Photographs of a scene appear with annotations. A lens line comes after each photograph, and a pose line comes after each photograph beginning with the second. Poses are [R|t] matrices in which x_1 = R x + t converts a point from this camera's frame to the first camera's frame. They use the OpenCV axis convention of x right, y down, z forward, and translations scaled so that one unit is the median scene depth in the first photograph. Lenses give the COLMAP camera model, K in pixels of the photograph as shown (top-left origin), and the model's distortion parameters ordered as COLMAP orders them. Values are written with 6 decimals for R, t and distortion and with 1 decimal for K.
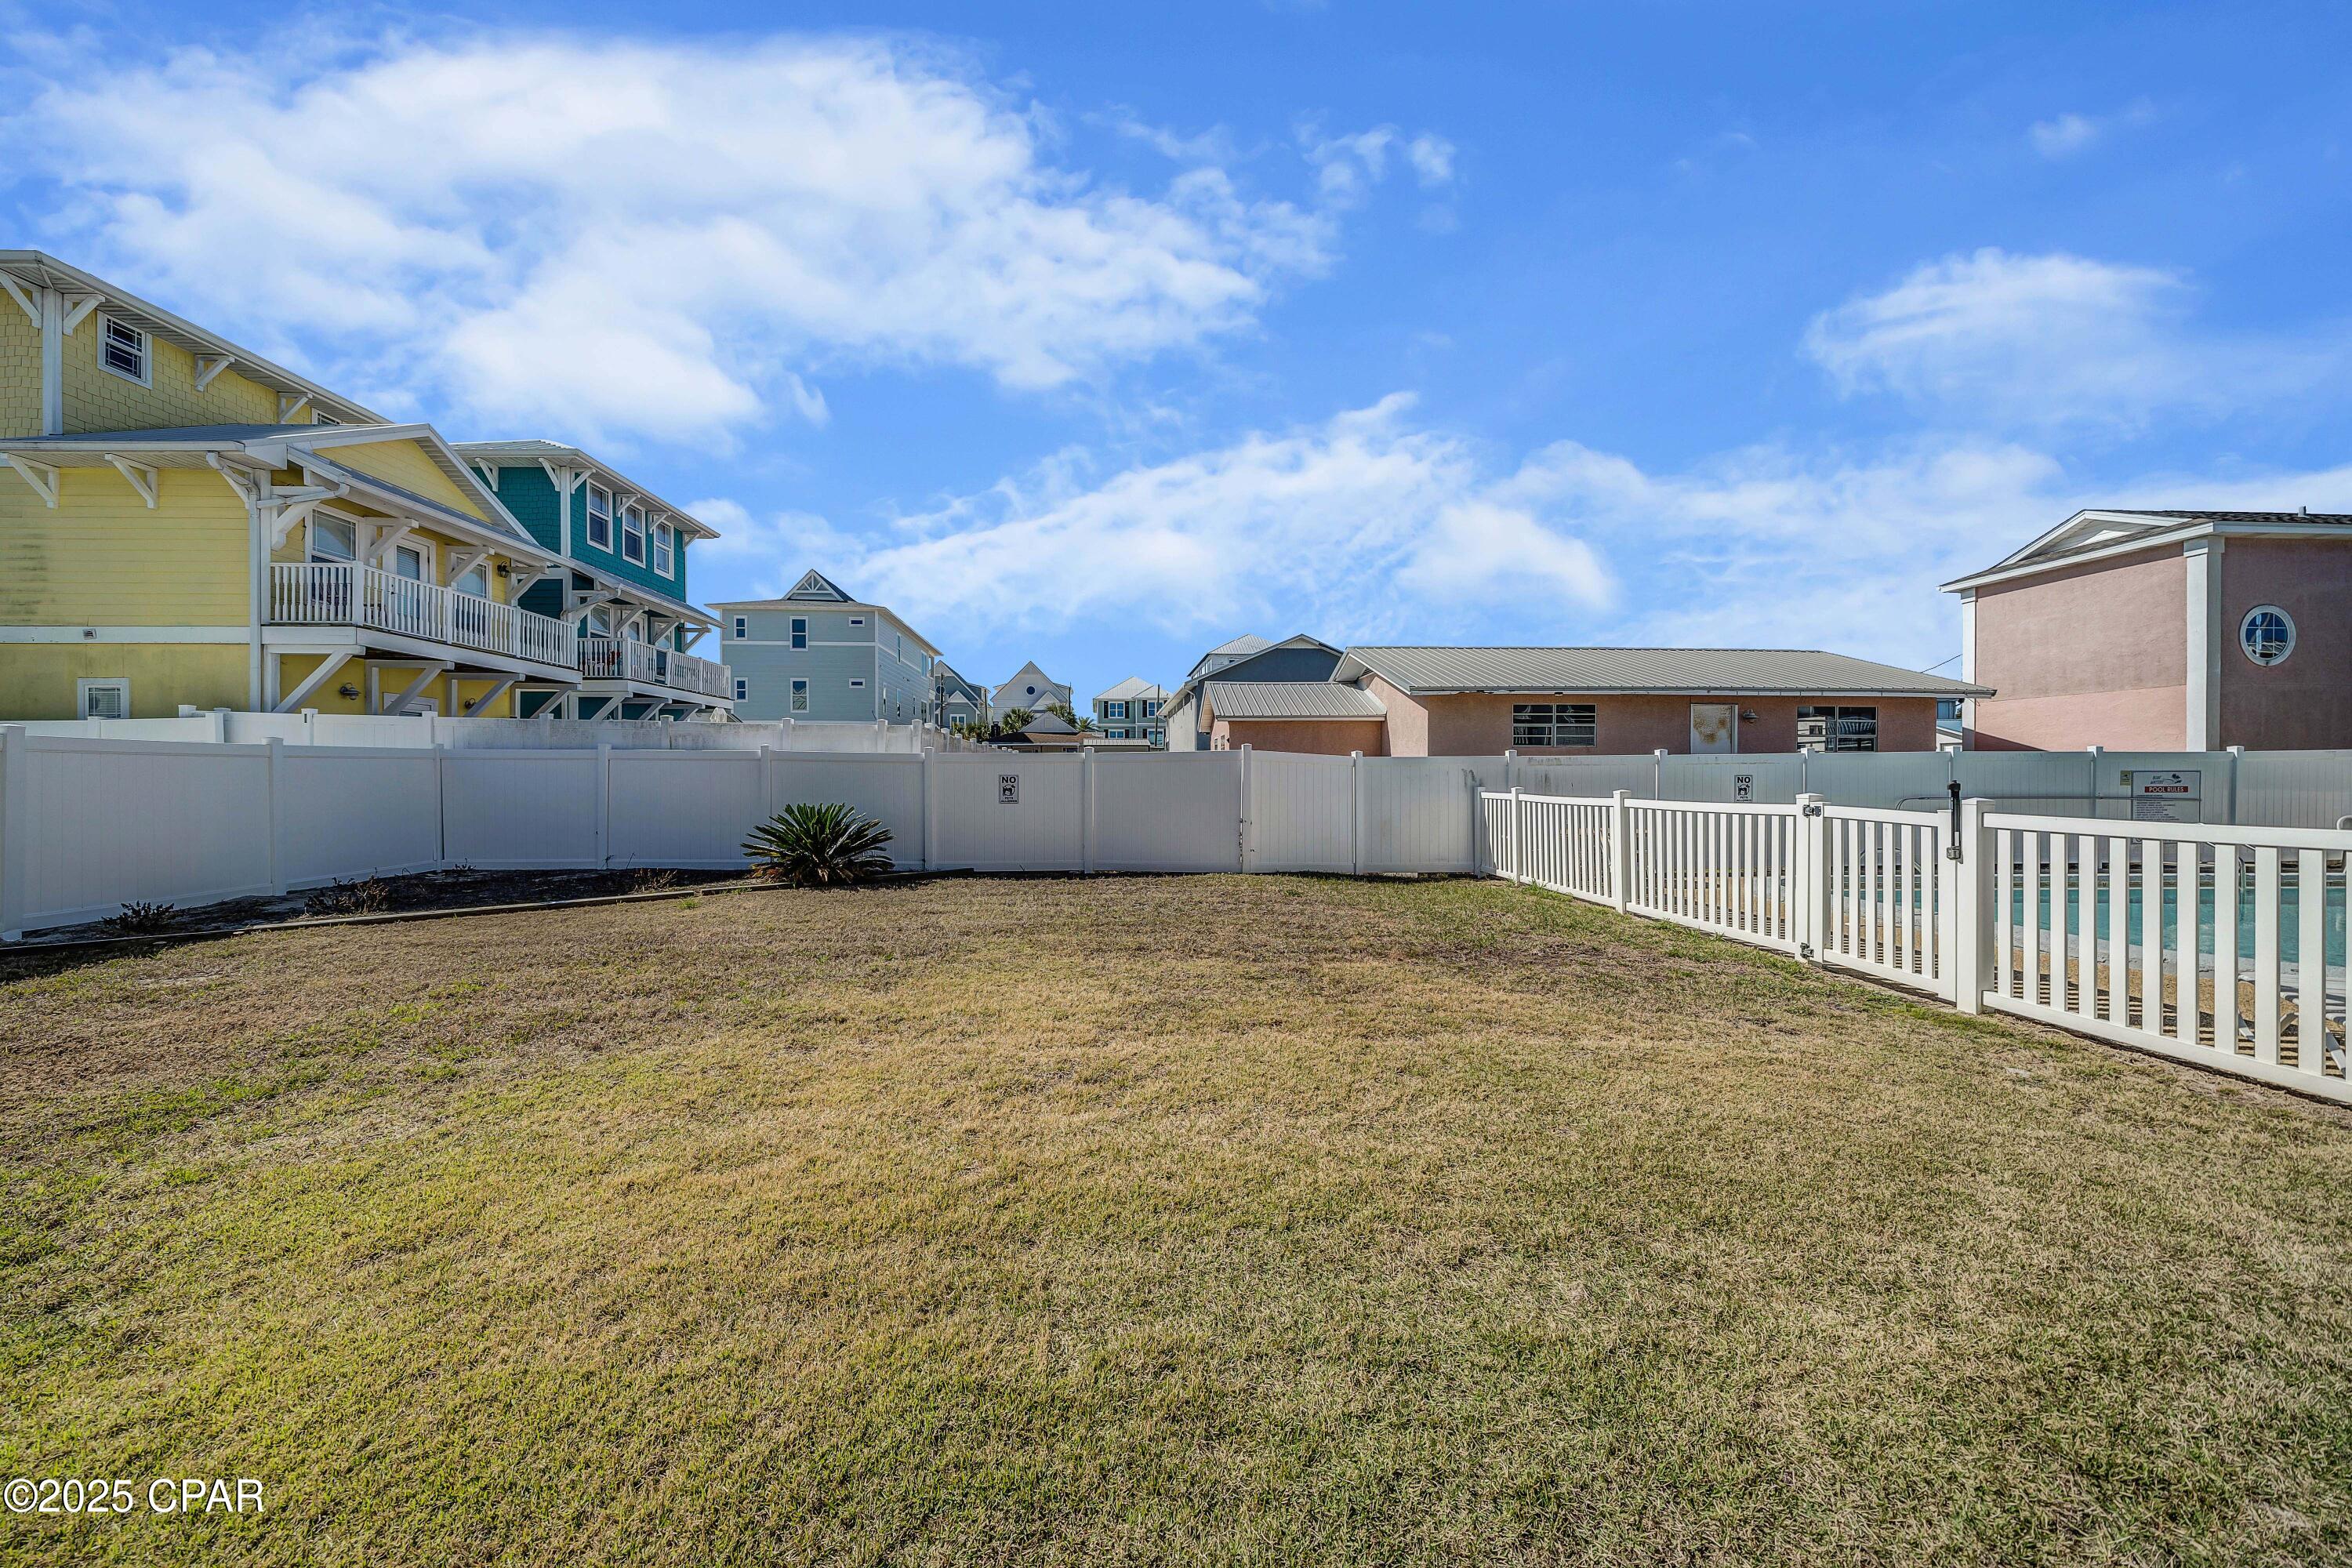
lens RADIAL K [[827.7, 0, 1159.8], [0, 827.7, 776.8], [0, 0, 1]] dist [-0.001219, -0.000069]
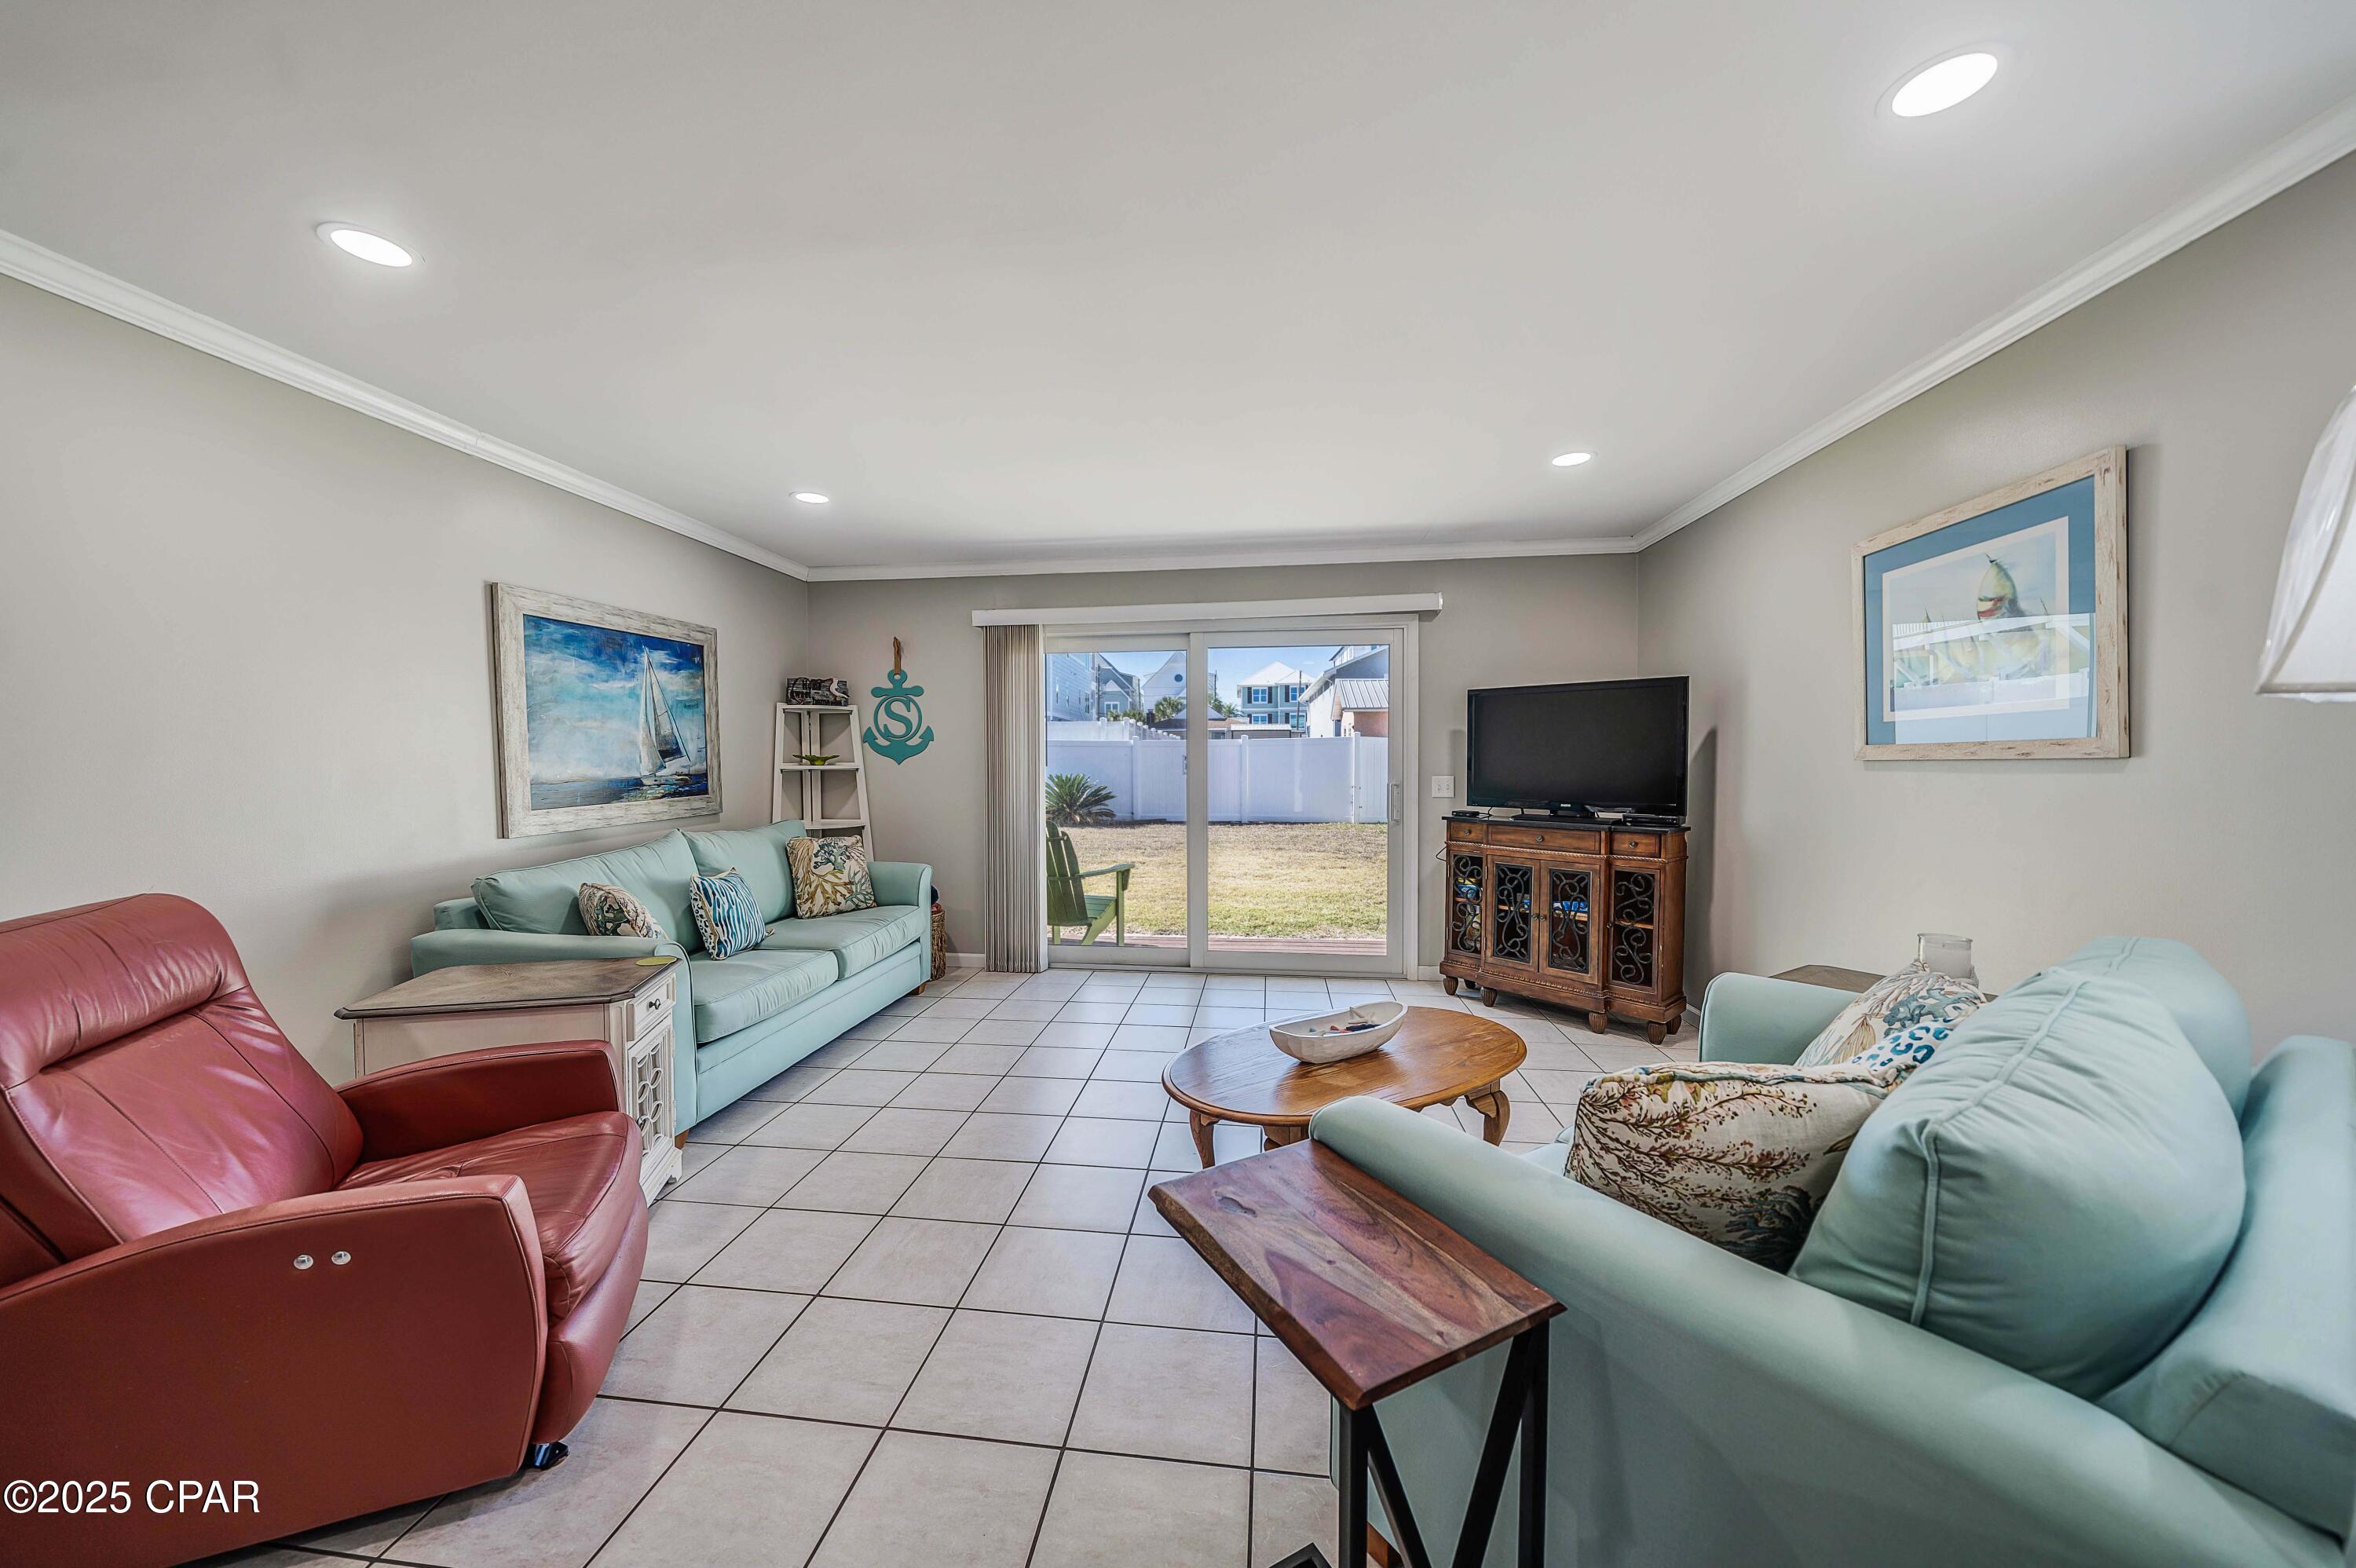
lens RADIAL K [[829.1, 0, 1161.8], [0, 829.1, 776.8], [0, 0, 1]] dist [-0.001219, -0.000069]
pose [[0.985764, 0.000538, -0.168131, 0.003082], [0.002859, 0.999797, 0.019963, 0.001424], [0.168108, -0.020159, 0.985562, -0.093201]]
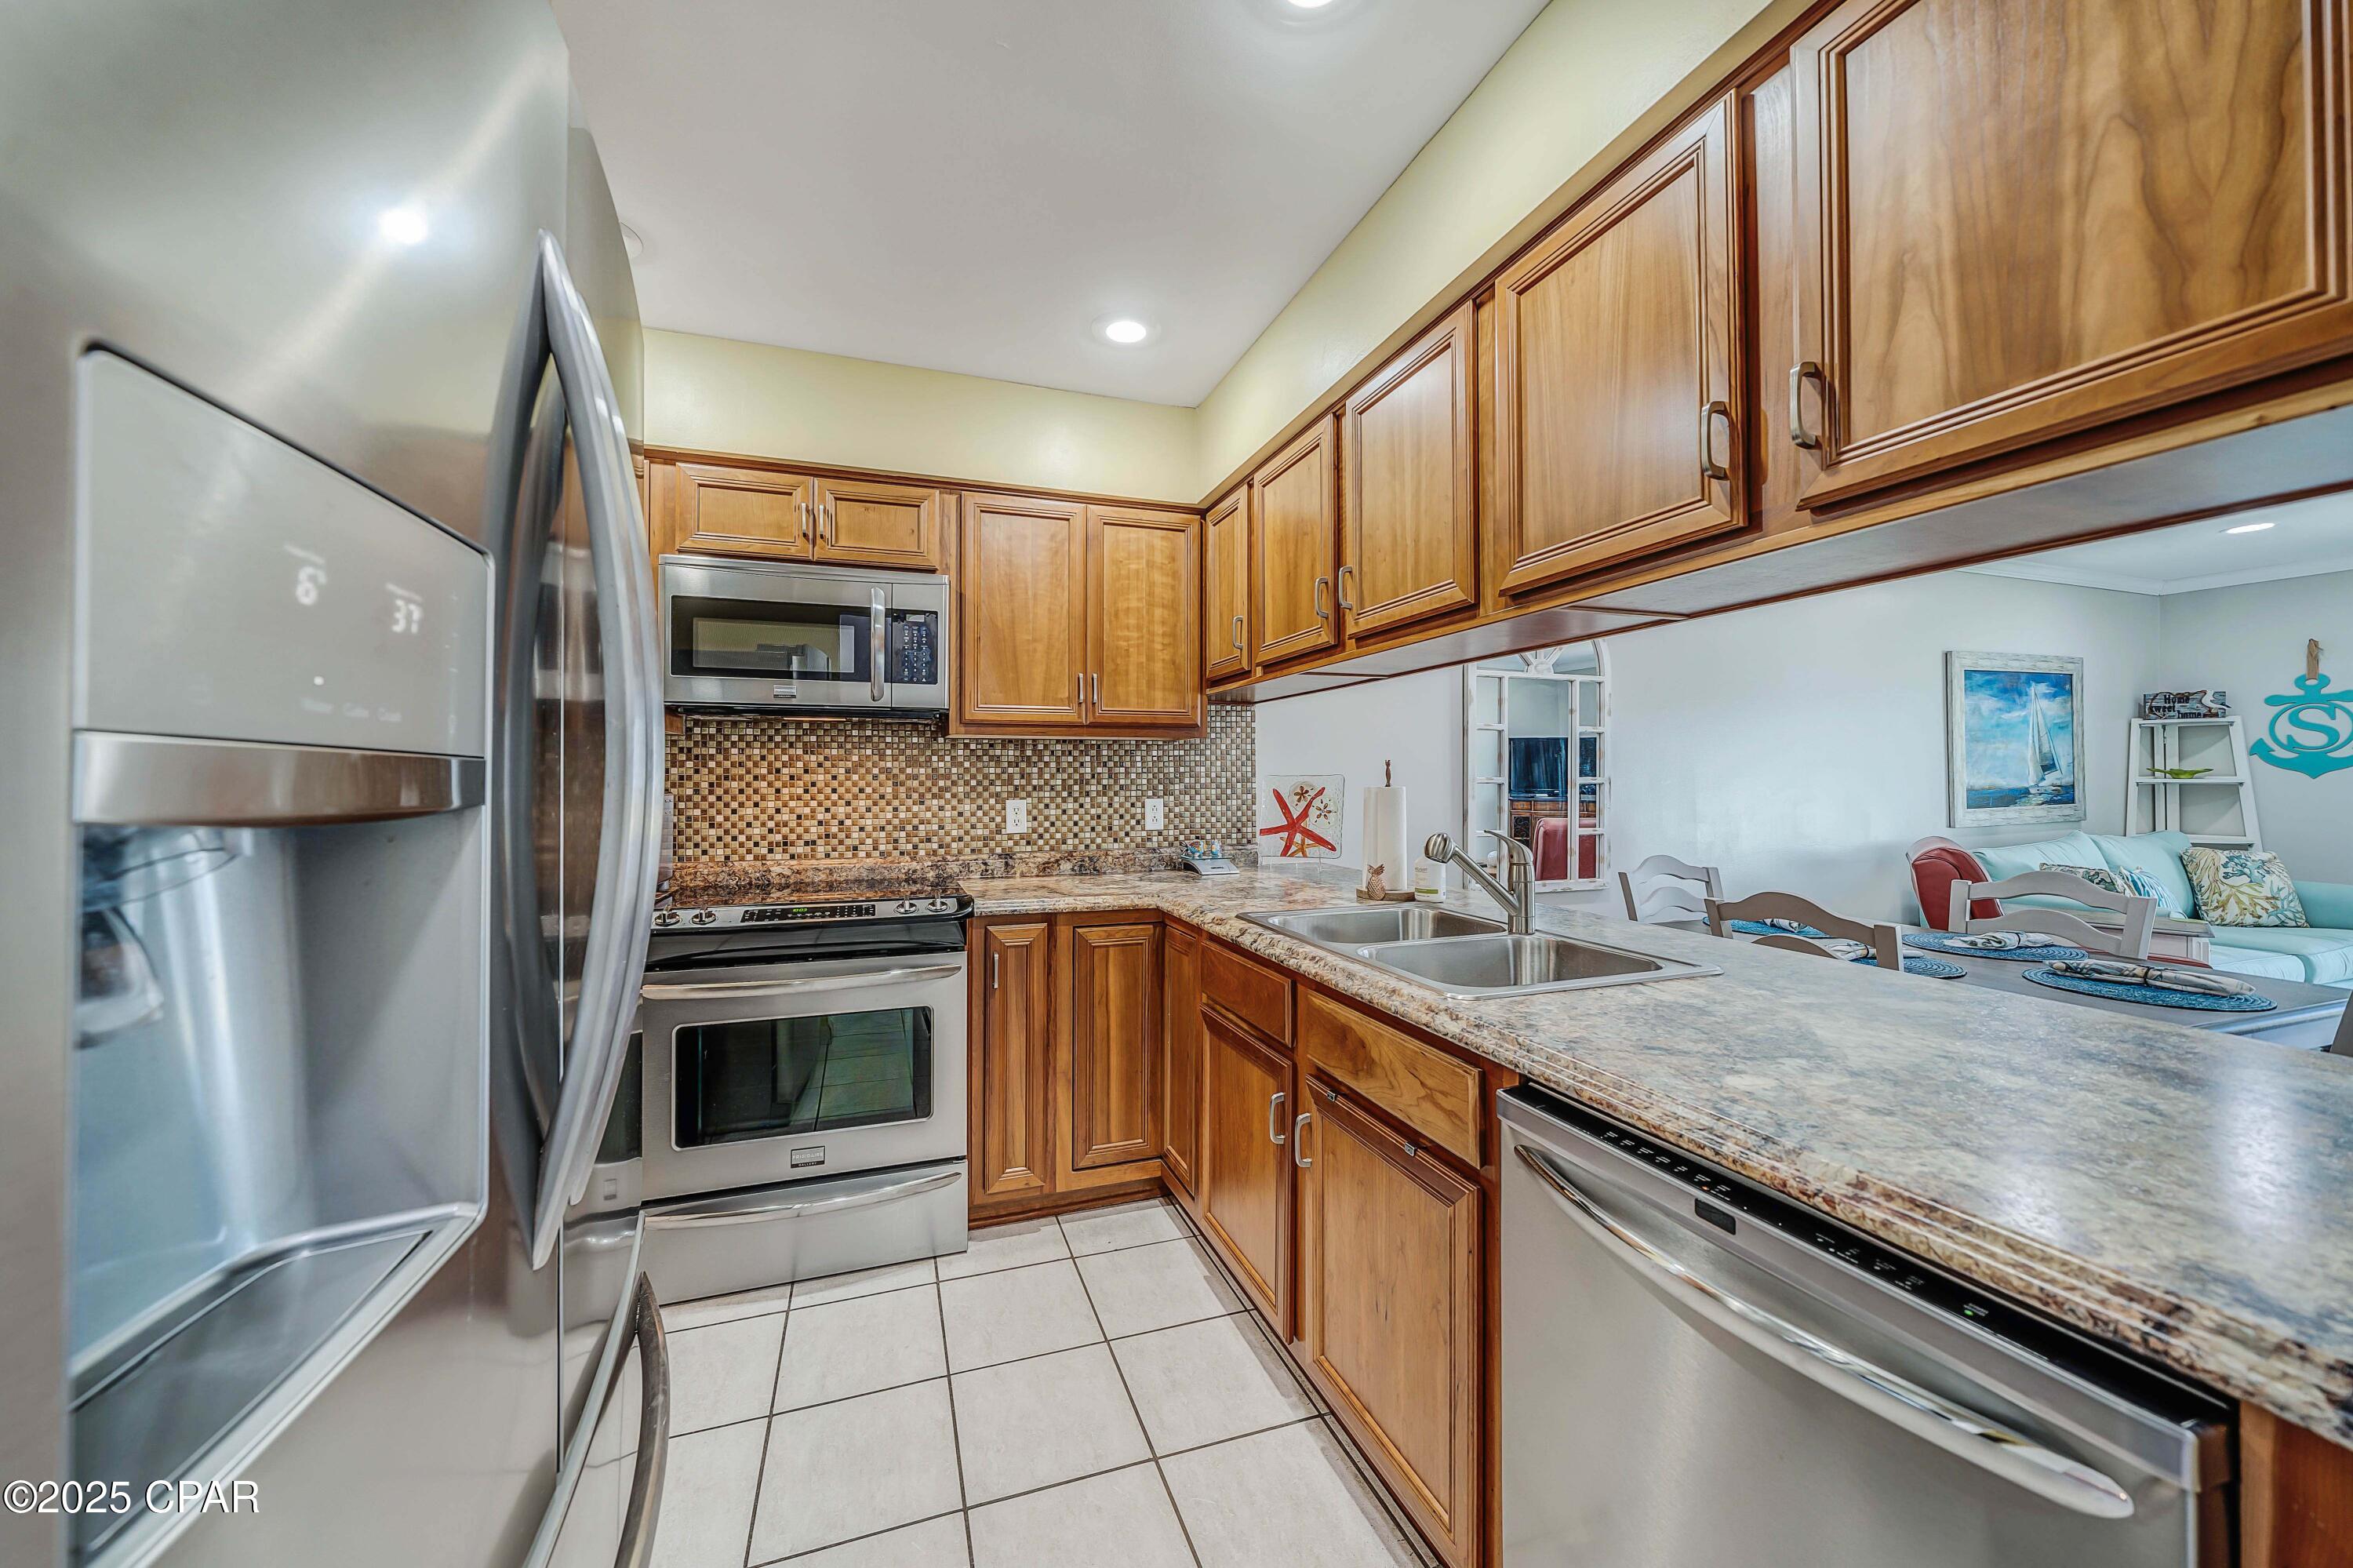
lens RADIAL K [[828.1, 0, 1160.3], [0, 828.1, 776.8], [0, 0, 1]] dist [-0.001219, -0.000069]
pose [[0.287895, 0.000038, -0.957662, 0.004461], [-0.000455, 1.000000, -0.000097, 0.001648], [0.957662, 0.000464, 0.287895, -0.133675]]
